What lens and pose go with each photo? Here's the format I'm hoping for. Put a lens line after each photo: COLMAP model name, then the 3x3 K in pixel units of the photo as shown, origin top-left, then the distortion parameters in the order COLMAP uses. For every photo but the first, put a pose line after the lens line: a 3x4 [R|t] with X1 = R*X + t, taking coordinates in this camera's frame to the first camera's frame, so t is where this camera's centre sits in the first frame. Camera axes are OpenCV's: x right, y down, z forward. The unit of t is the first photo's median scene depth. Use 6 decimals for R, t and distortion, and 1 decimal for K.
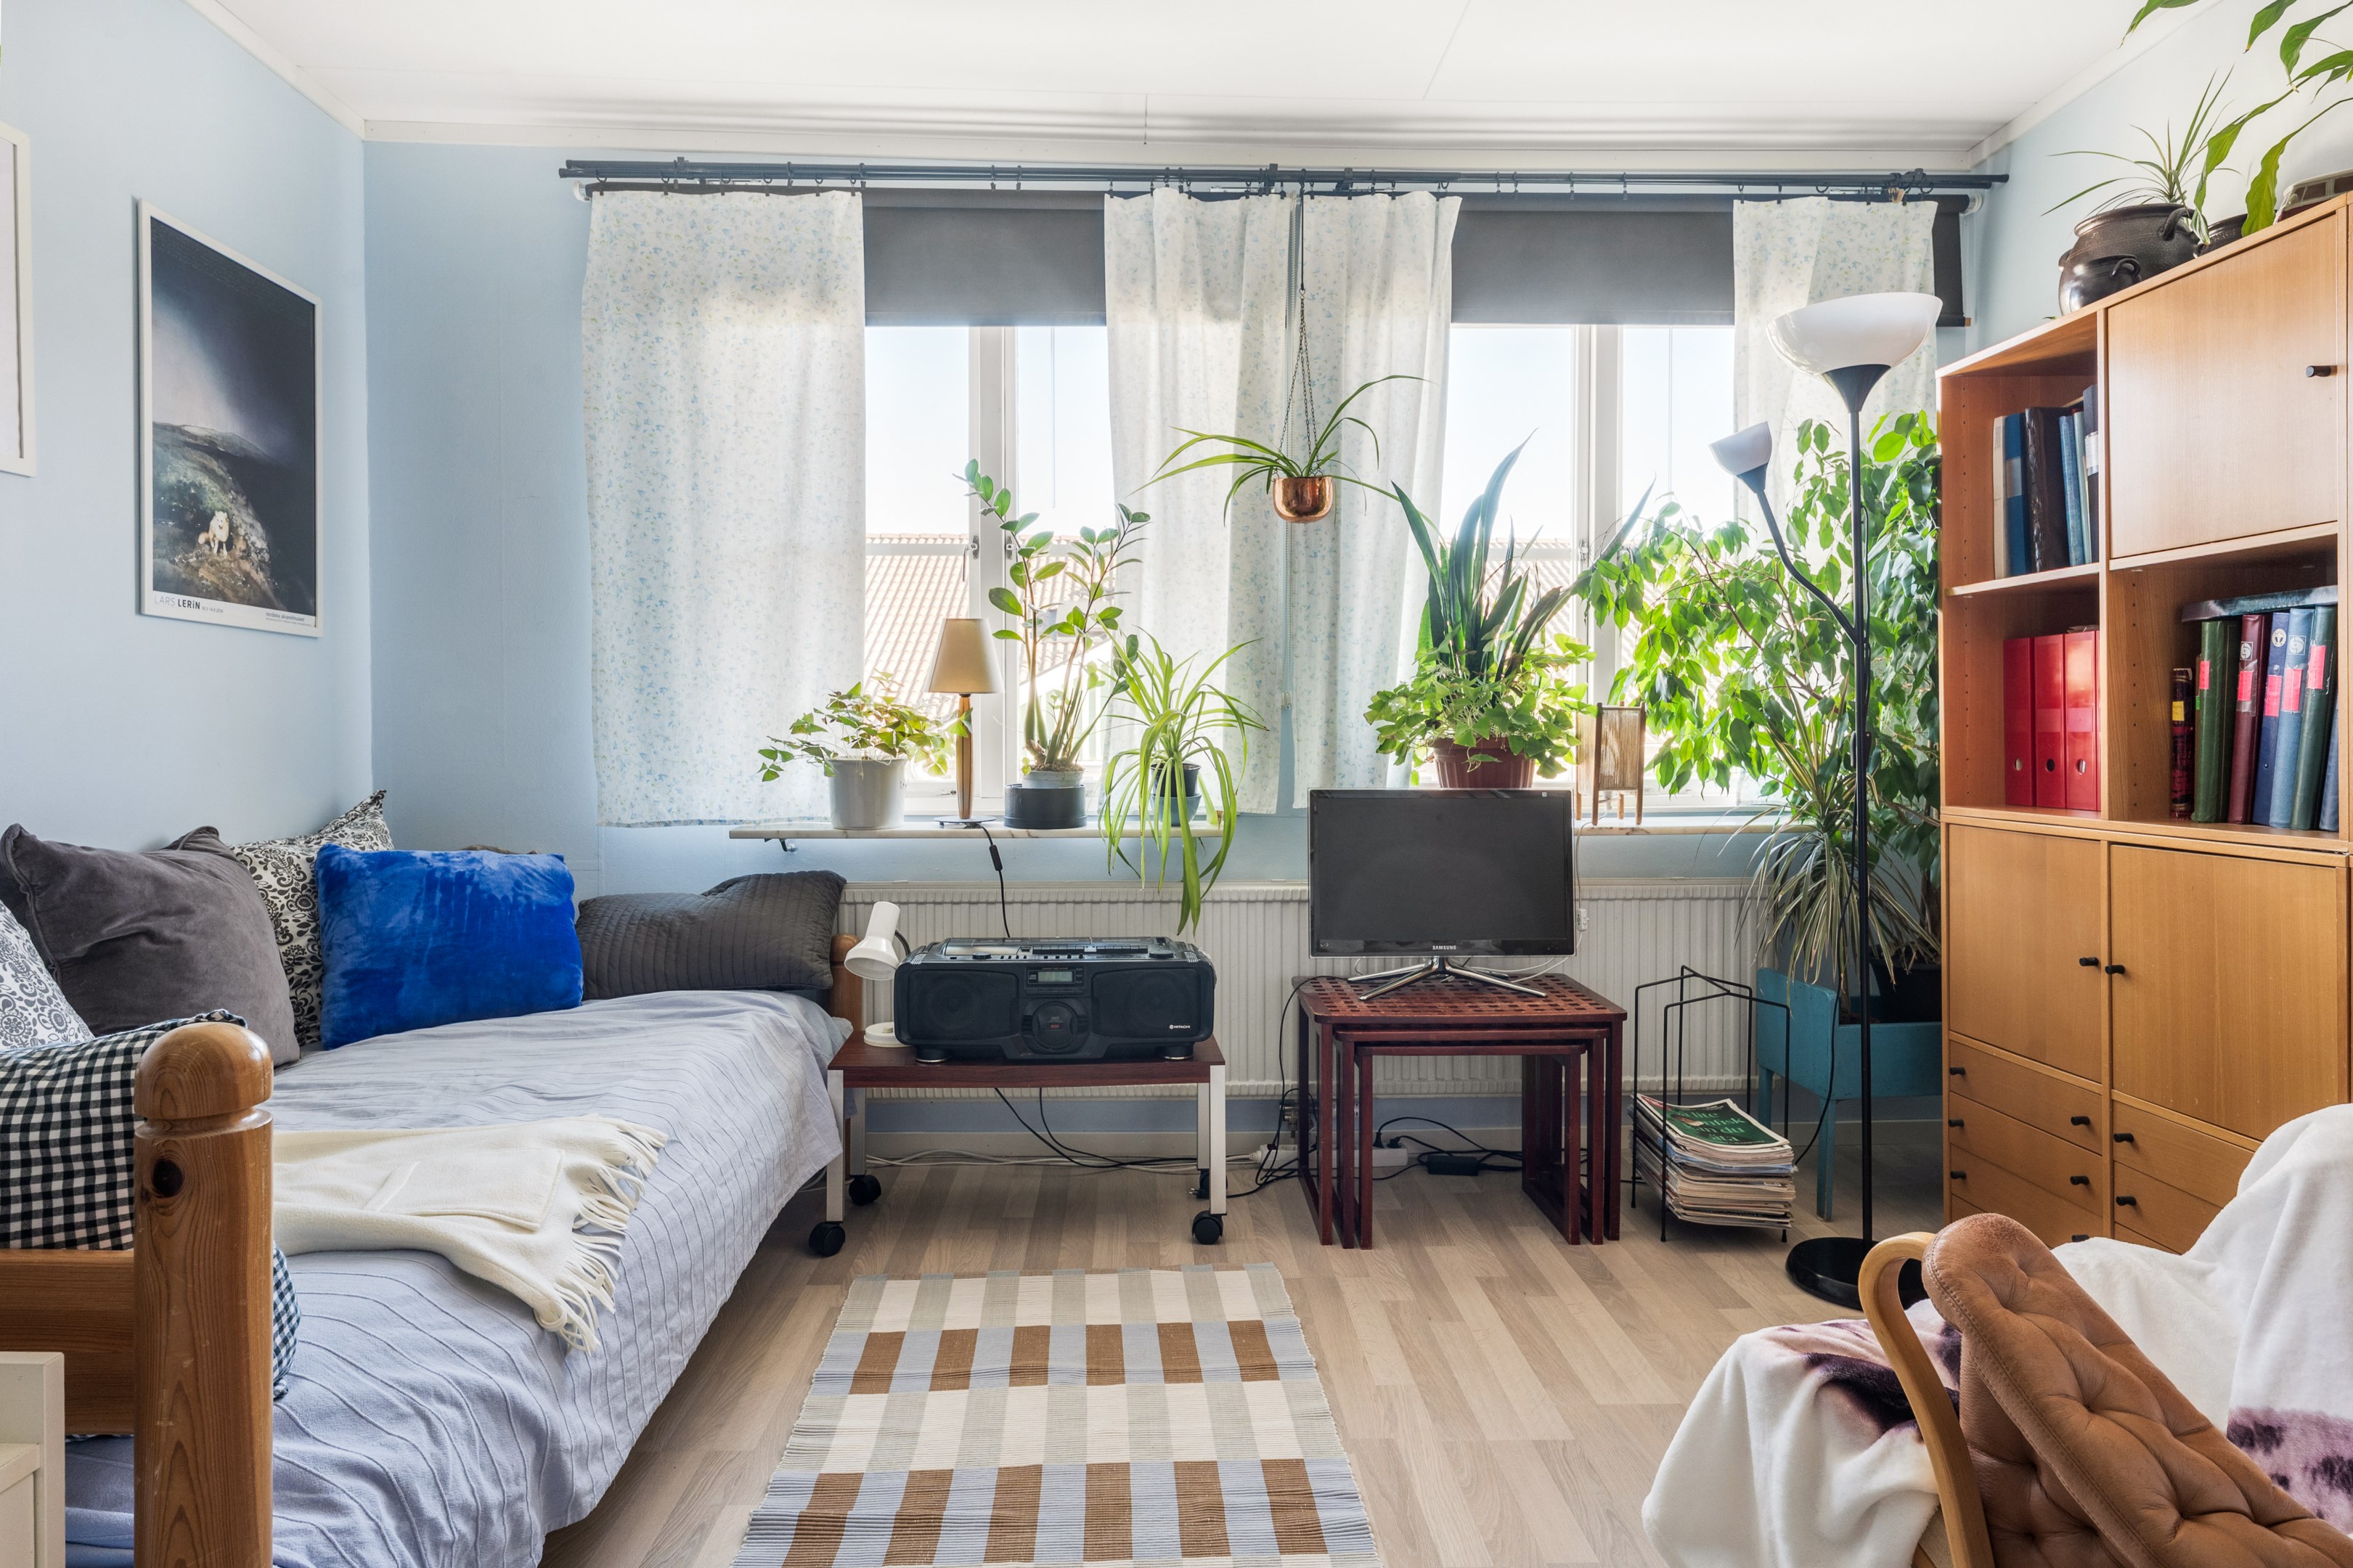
lens RADIAL K [[1347.7, 0, 1176.5], [0, 1347.7, 784.0], [0, 0, 1]] dist [-0.001145, 0.000608]
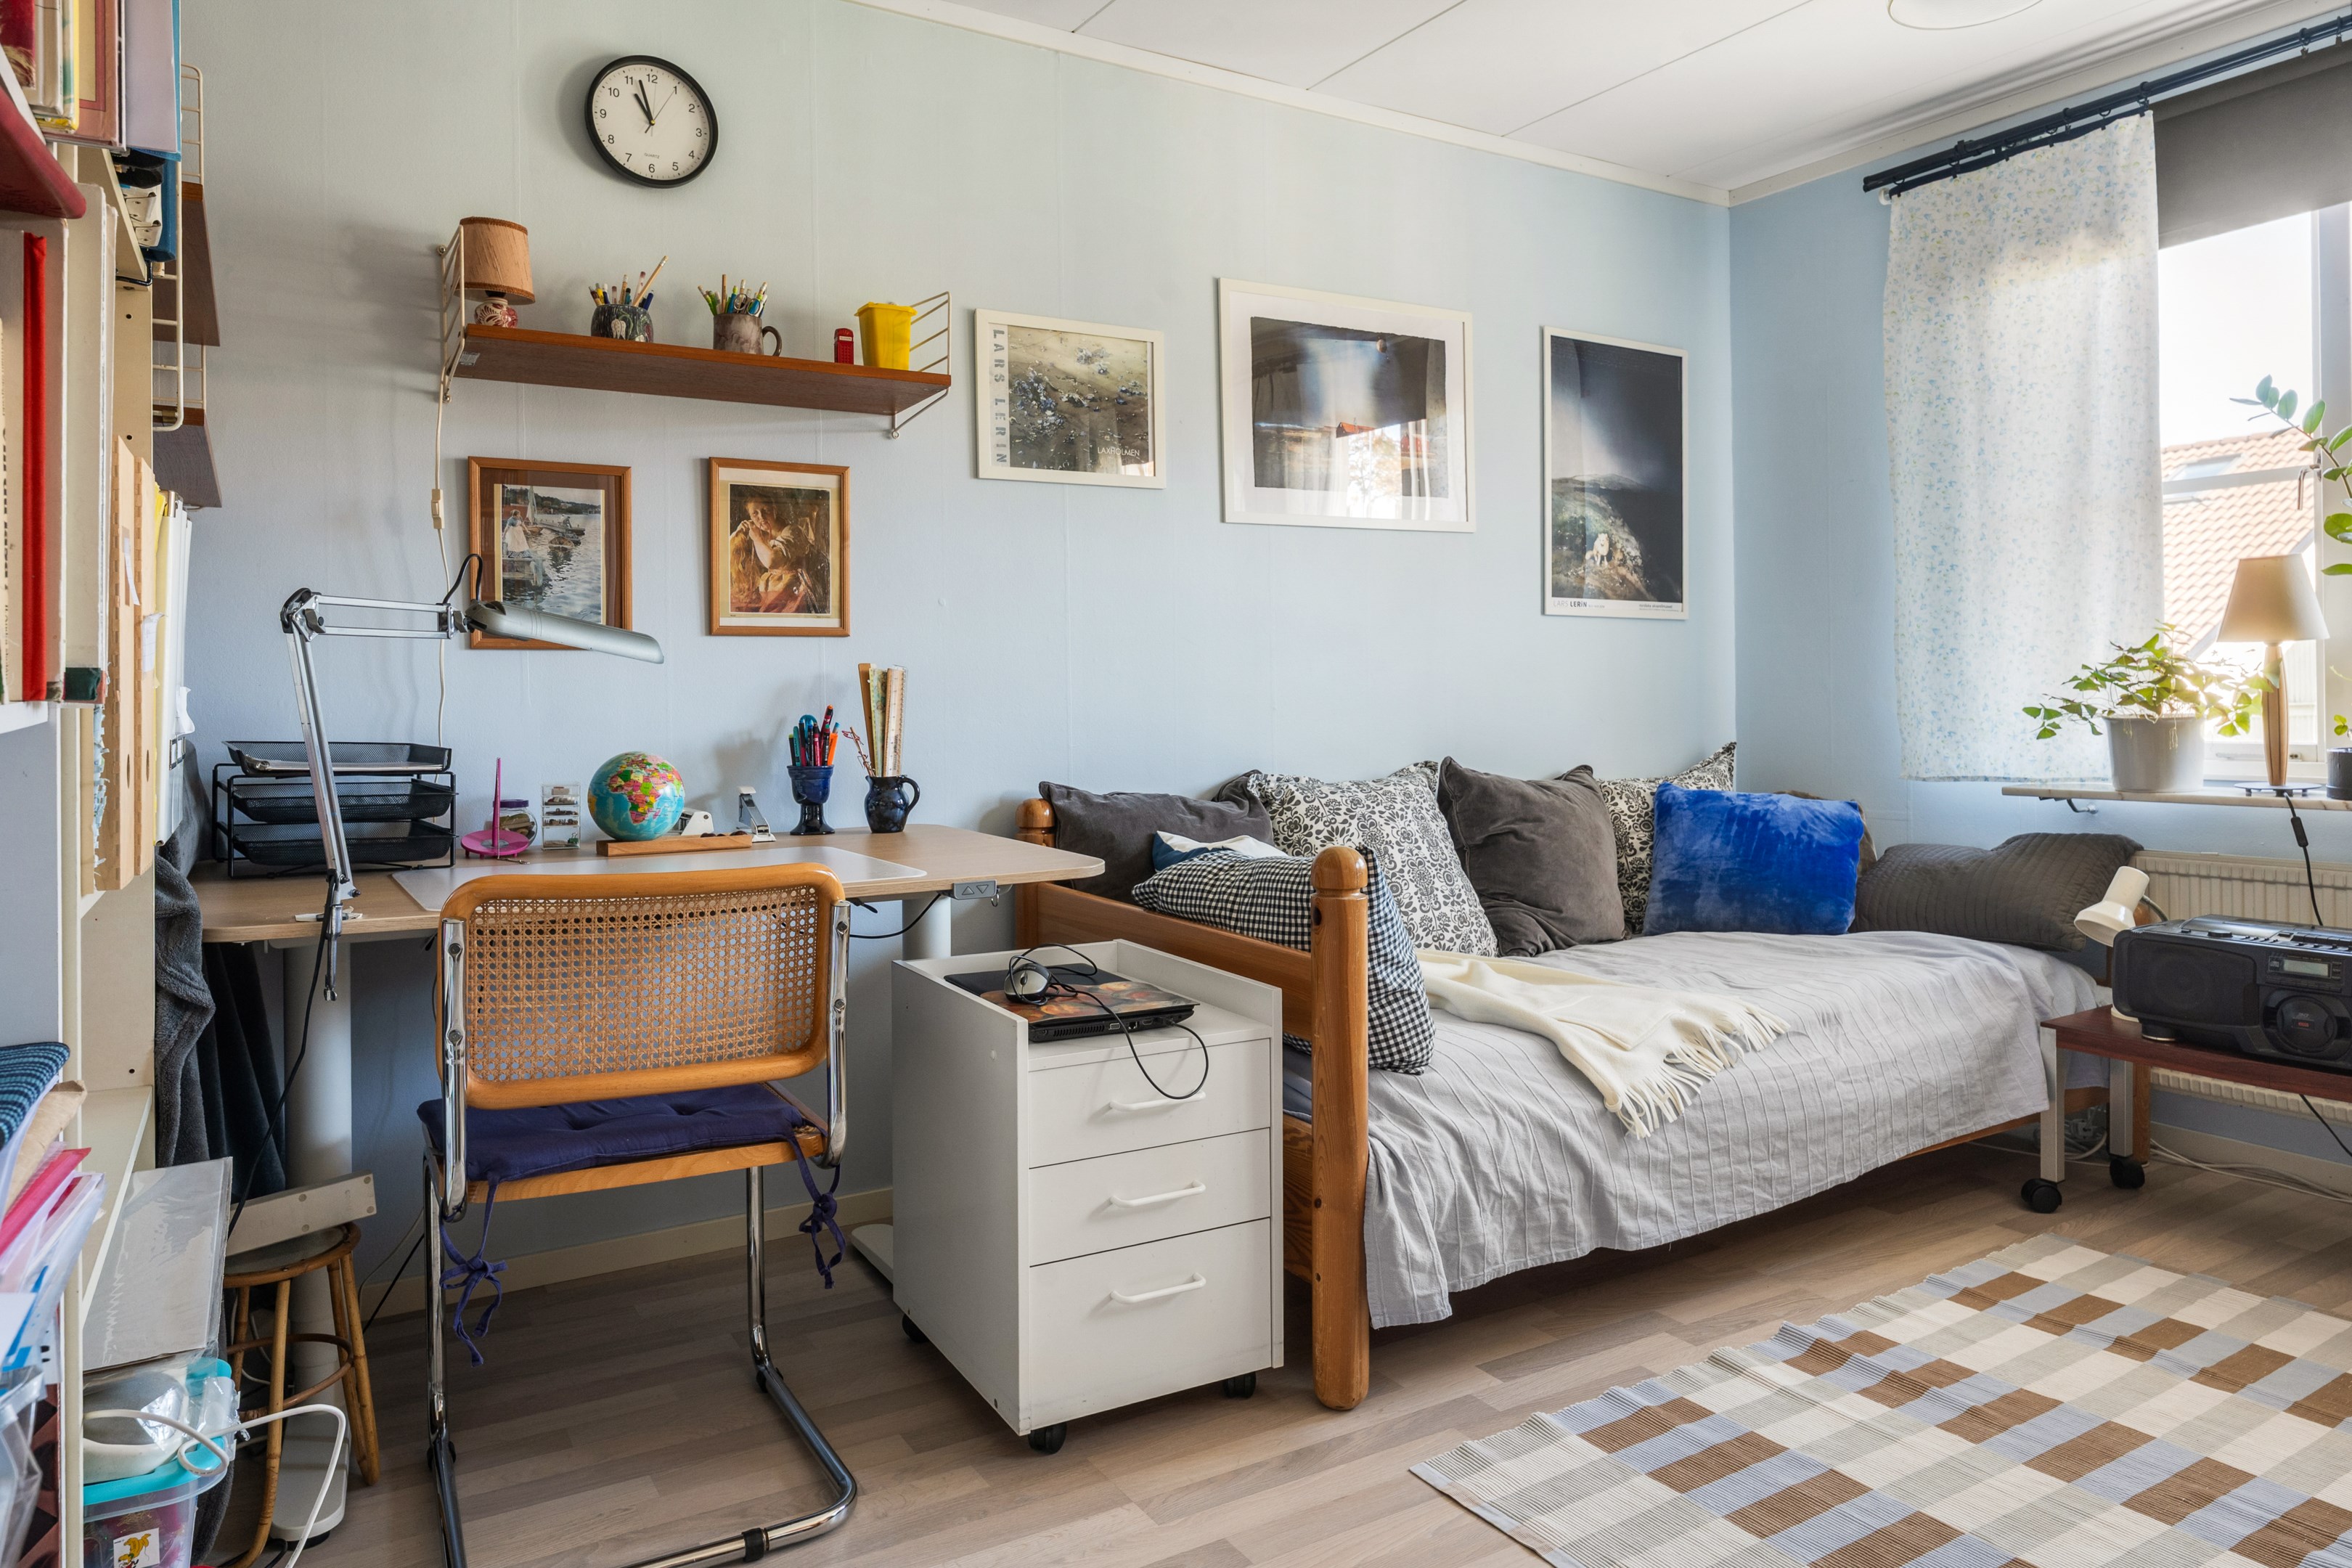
lens RADIAL K [[1500.3, 0, 1176.6], [0, 1500.3, 791.0], [0, 0, 1]] dist [0.001725, 0.001438]
pose [[0.485543, 0.043904, -0.873110, 0.375641], [-0.018829, 0.999032, 0.039766, 0.004401], [0.874010, -0.002868, 0.485899, -0.100165]]
